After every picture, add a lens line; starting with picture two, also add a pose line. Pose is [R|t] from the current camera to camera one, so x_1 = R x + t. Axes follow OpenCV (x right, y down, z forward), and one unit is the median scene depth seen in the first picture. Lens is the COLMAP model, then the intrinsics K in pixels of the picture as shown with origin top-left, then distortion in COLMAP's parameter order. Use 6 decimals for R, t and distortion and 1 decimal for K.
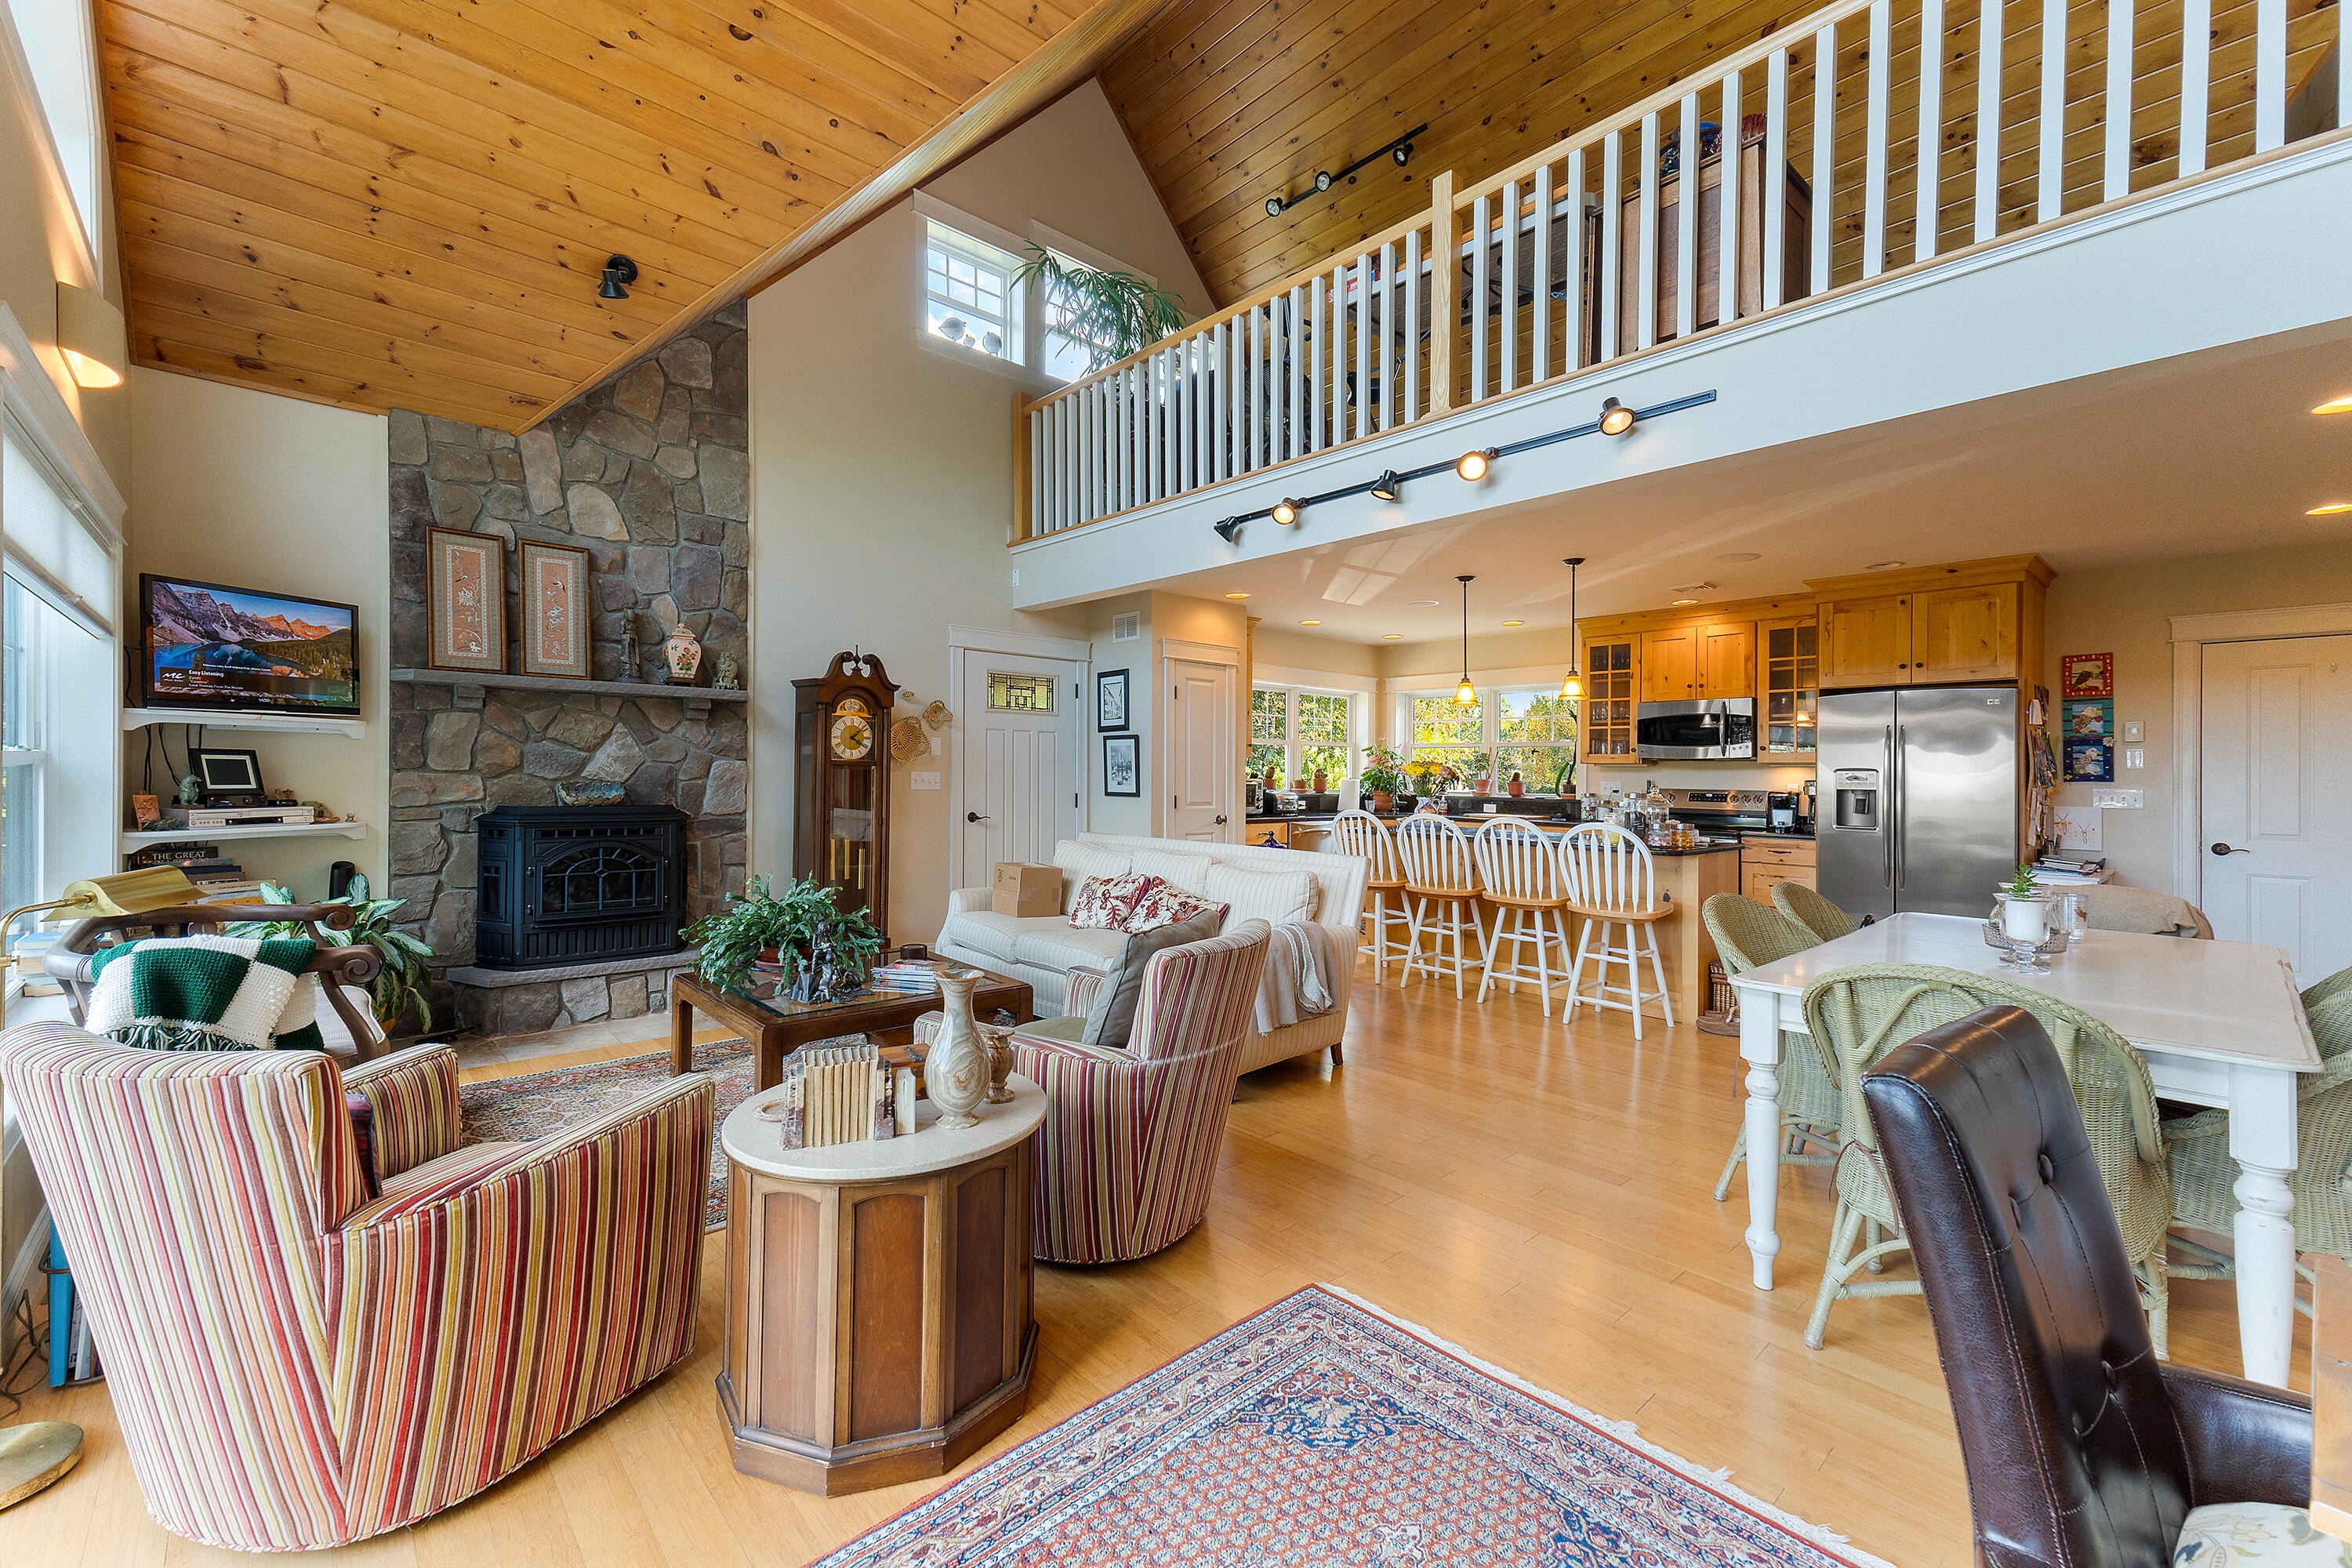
lens RADIAL K [[968.6, 0, 1179.2], [0, 968.6, 771.4], [0, 0, 1]] dist [0.019848, -0.002440]
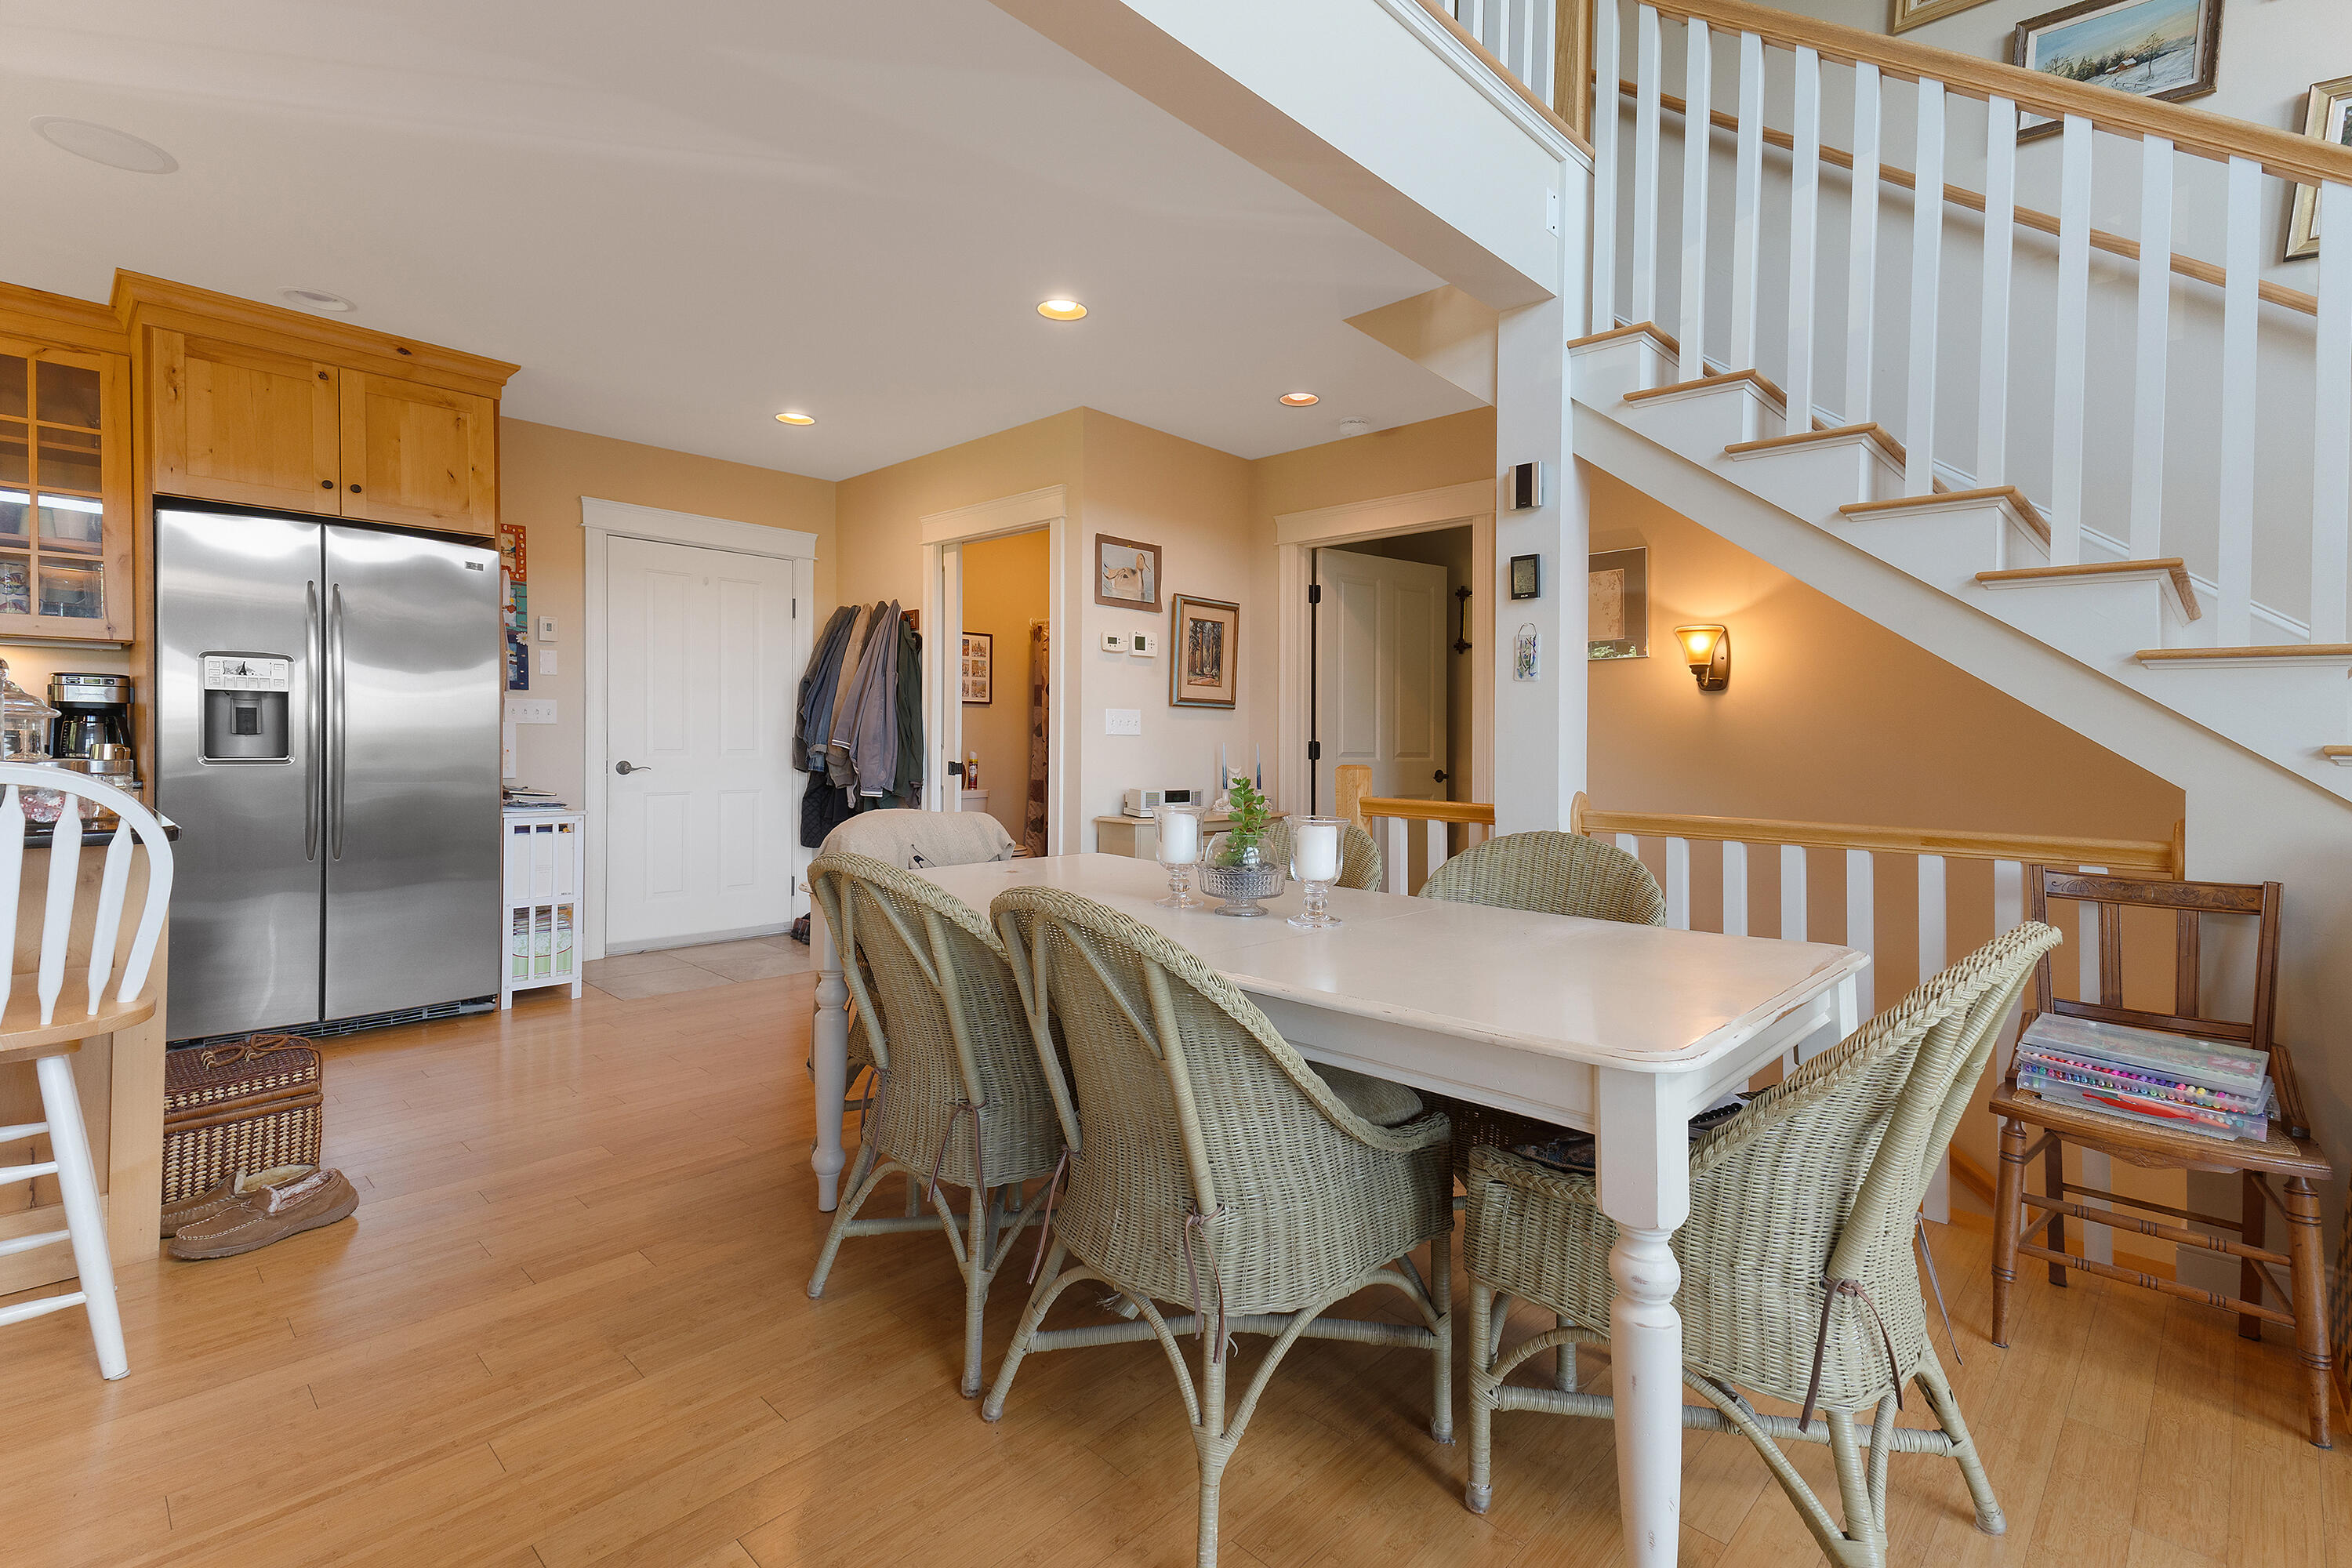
lens RADIAL K [[1077.5, 0, 1176.3], [0, 1077.5, 734.2], [0, 0, 1]] dist [0.018844, 0.001016]
pose [[-0.072593, -0.008289, 0.997327, 0.040602], [-0.017764, 0.999818, 0.007017, 0.030213], [-0.997203, -0.017207, -0.072727, 0.532668]]
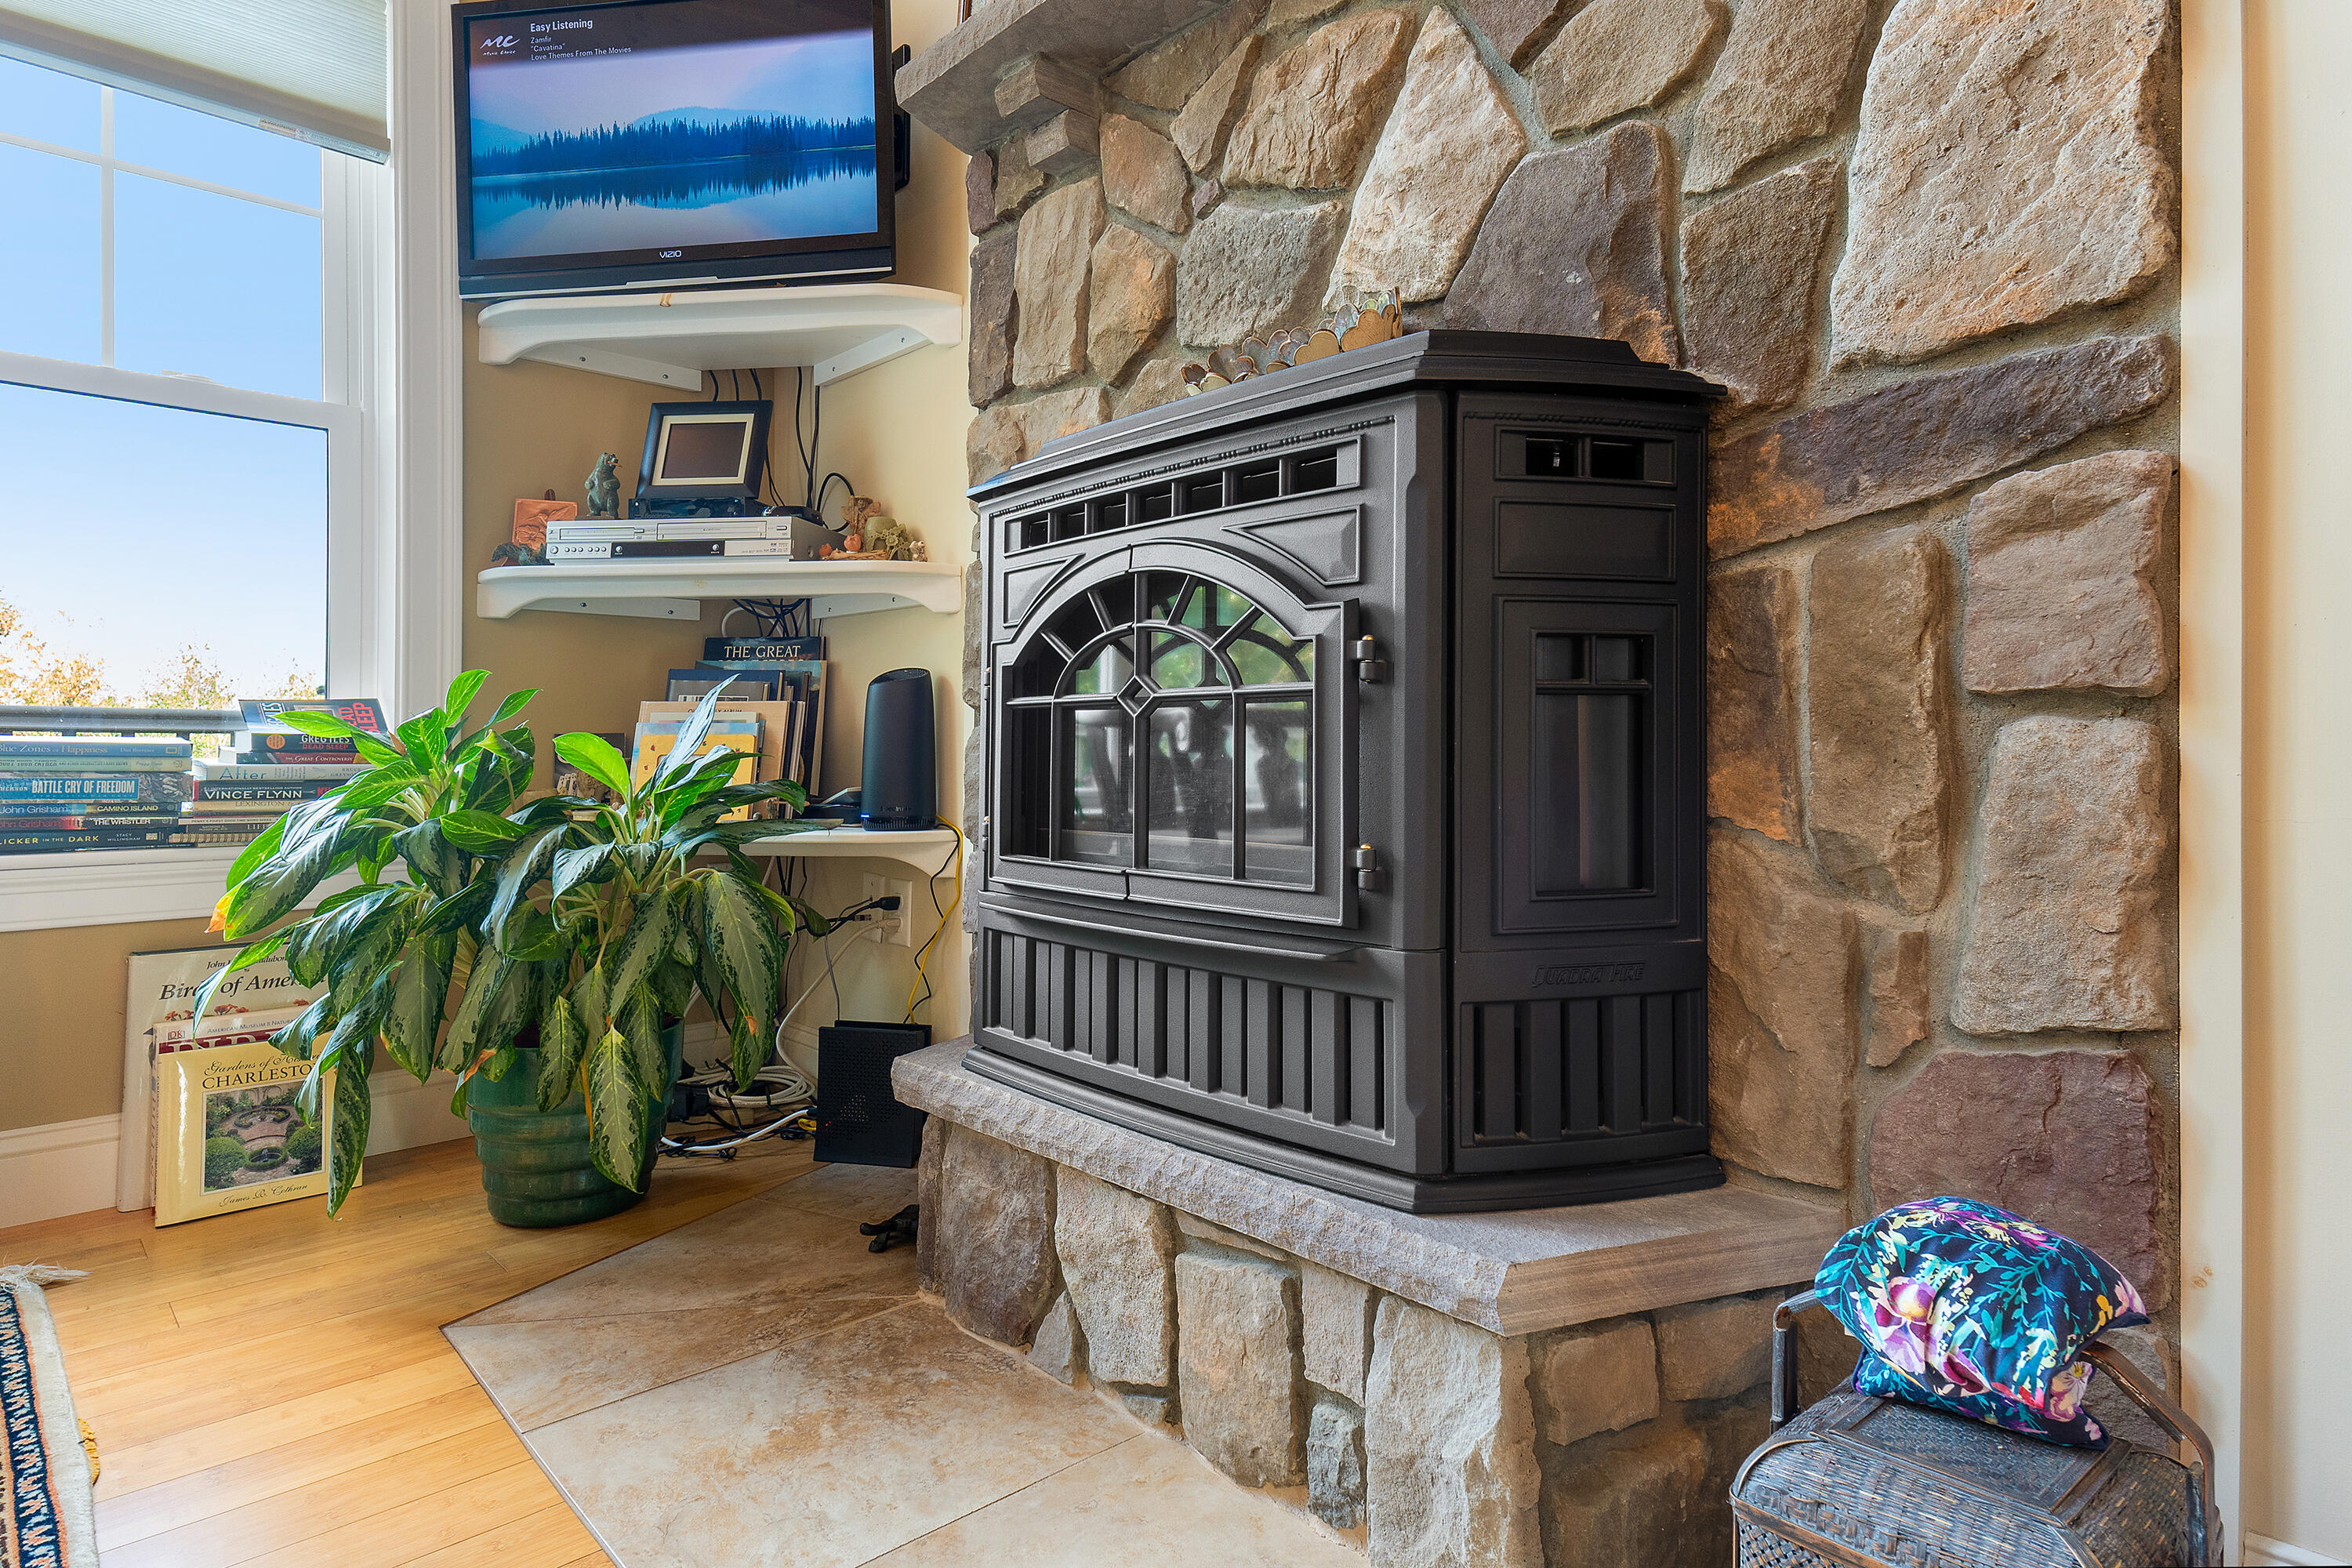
lens RADIAL K [[1270.8, 0, 1173.3], [0, 1270.8, 774.7], [0, 0, 1]] dist [0.046756, -0.000726]
pose [[-0.002940, 0.003159, -0.999991, -0.288782], [0.003443, 0.999989, 0.003149, 0.106801], [0.999990, -0.003434, -0.002951, 0.902045]]
